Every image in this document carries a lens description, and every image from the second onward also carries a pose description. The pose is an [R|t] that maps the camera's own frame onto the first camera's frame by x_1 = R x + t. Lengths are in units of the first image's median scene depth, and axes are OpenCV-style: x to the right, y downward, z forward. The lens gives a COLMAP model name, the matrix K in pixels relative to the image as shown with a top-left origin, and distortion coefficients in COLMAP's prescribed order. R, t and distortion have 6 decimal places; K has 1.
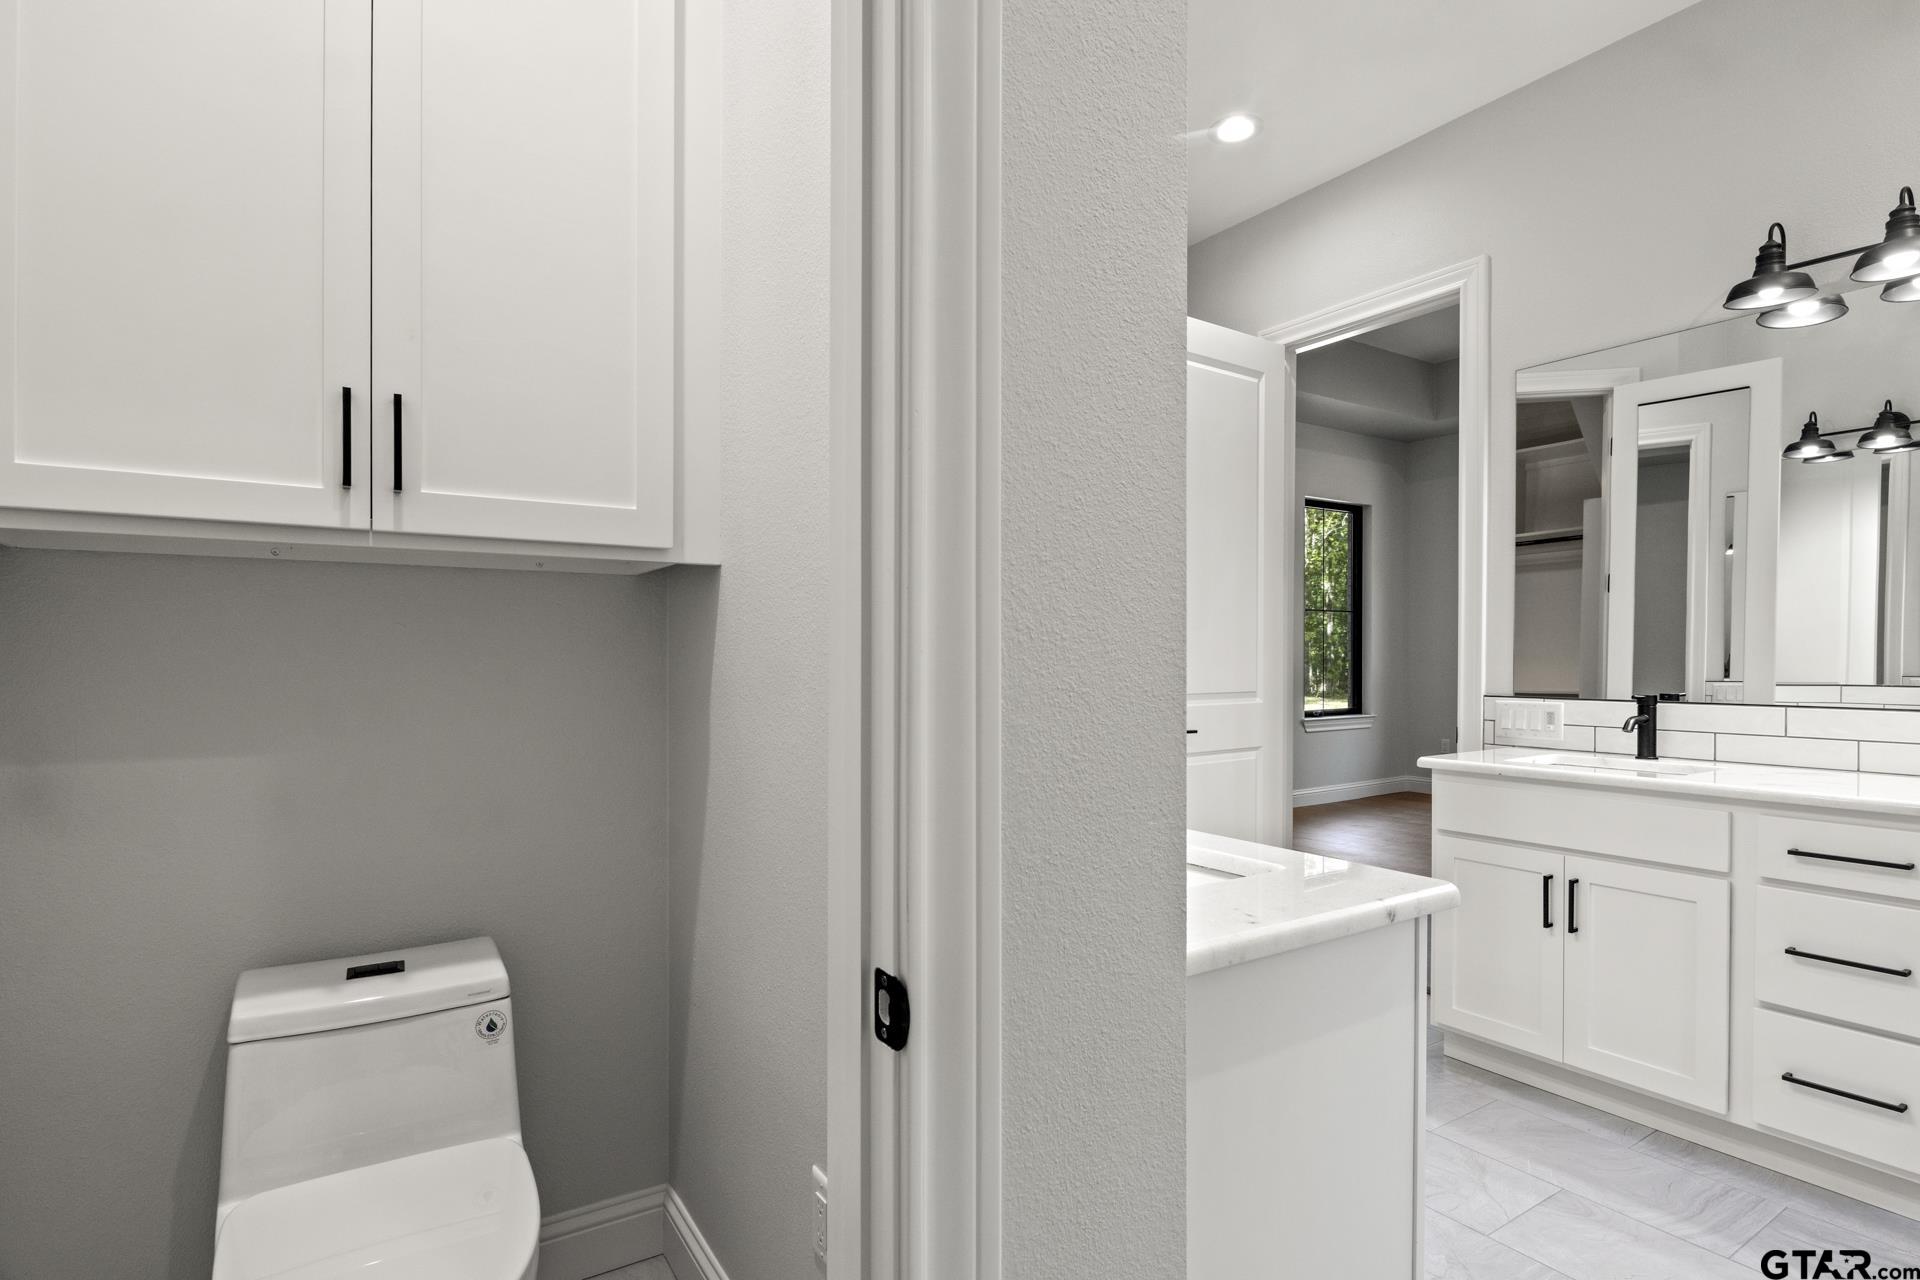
lens RADIAL K [[966.1, 0, 952.9], [0, 966.1, 662.2], [0, 0, 1]] dist [-0.014656, -0.003931]
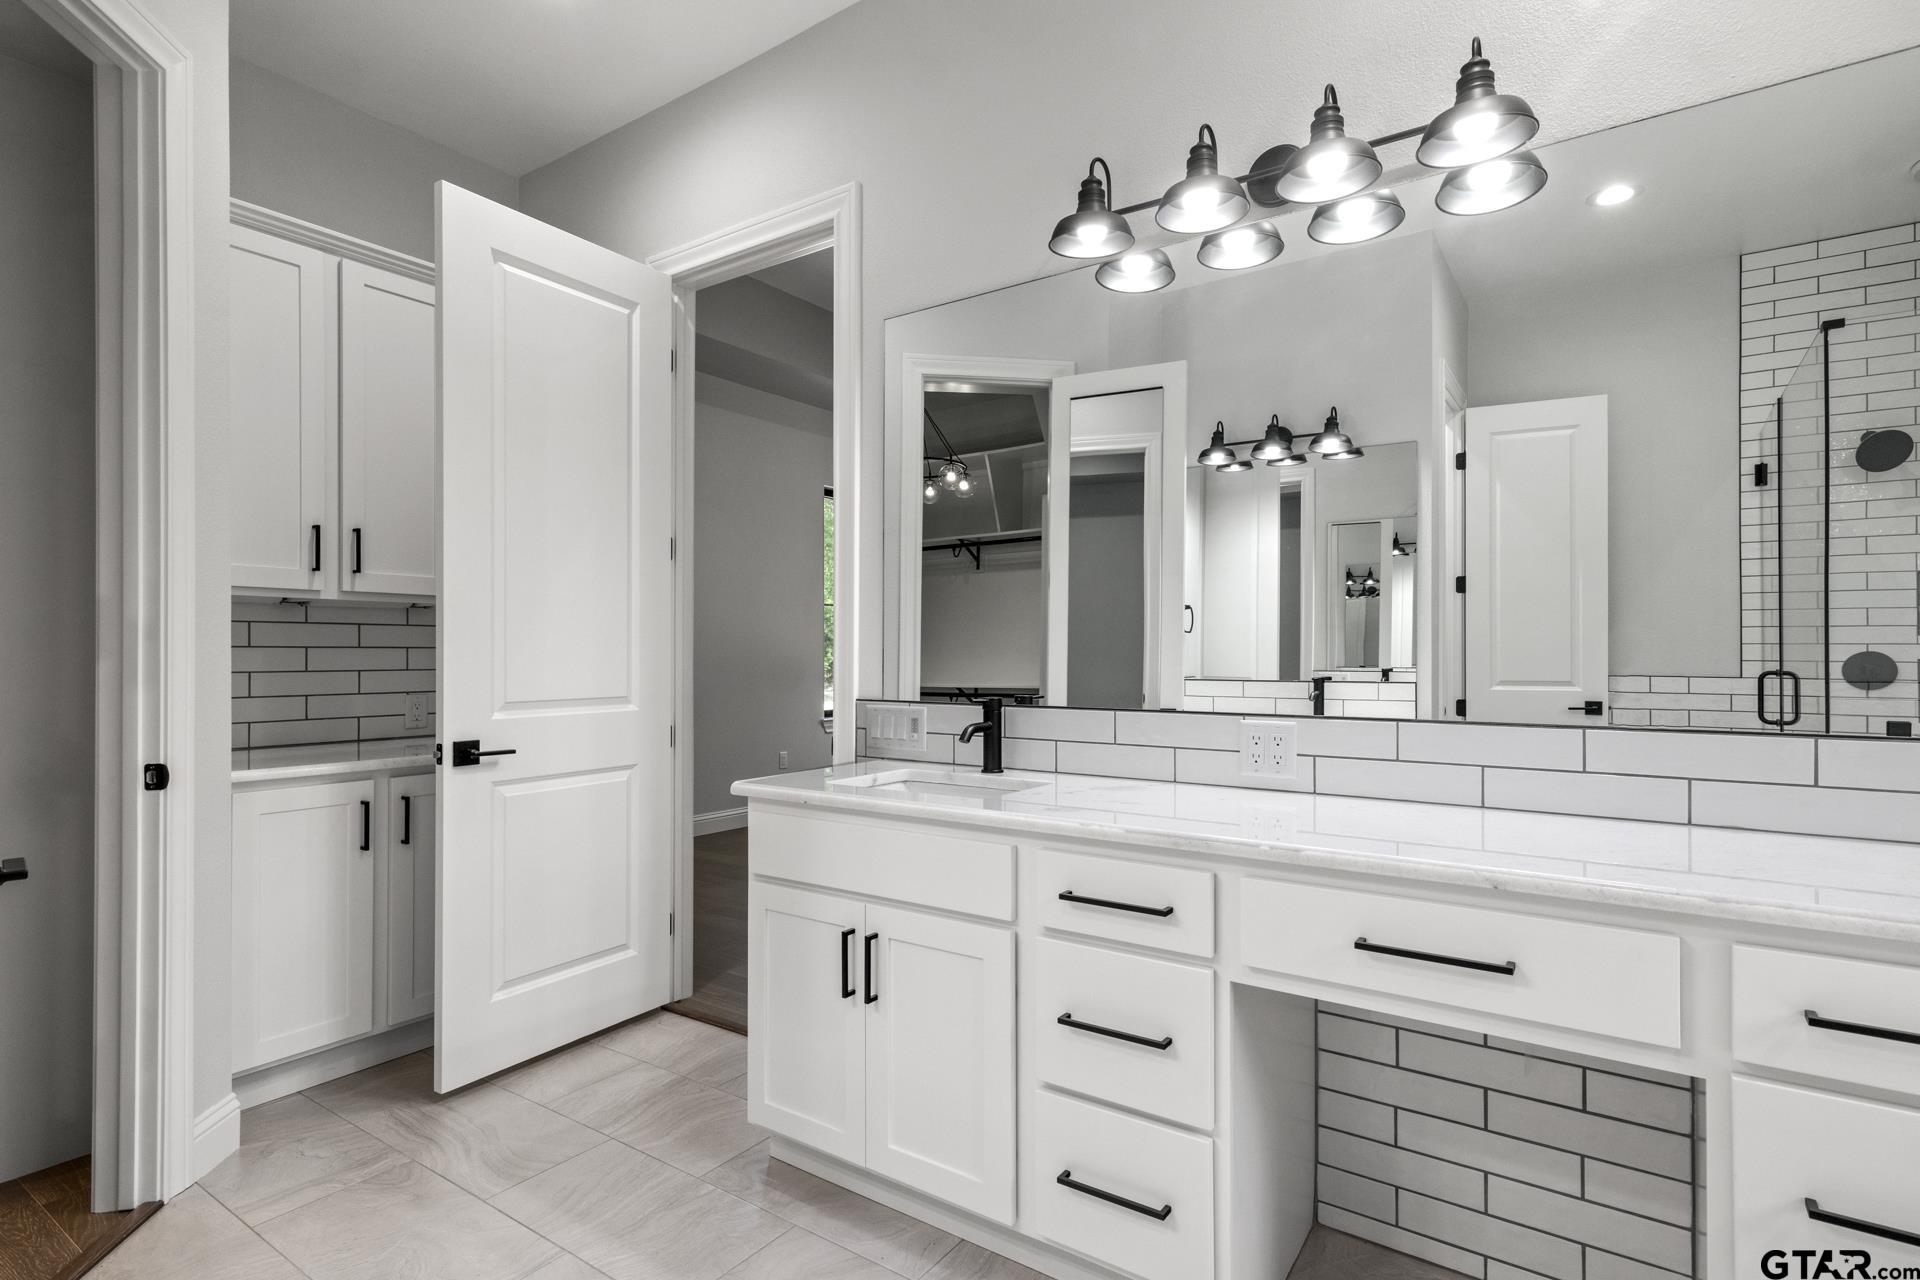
lens RADIAL K [[966.1, 0, 960.9], [0, 966.1, 647.9], [0, 0, 1]] dist [-0.014656, -0.003931]
pose [[0.920830, 0.003091, 0.389953, 0.349856], [0.002115, 0.999914, -0.012921, 0.000850], [-0.389960, 0.012723, 0.920744, 0.205593]]
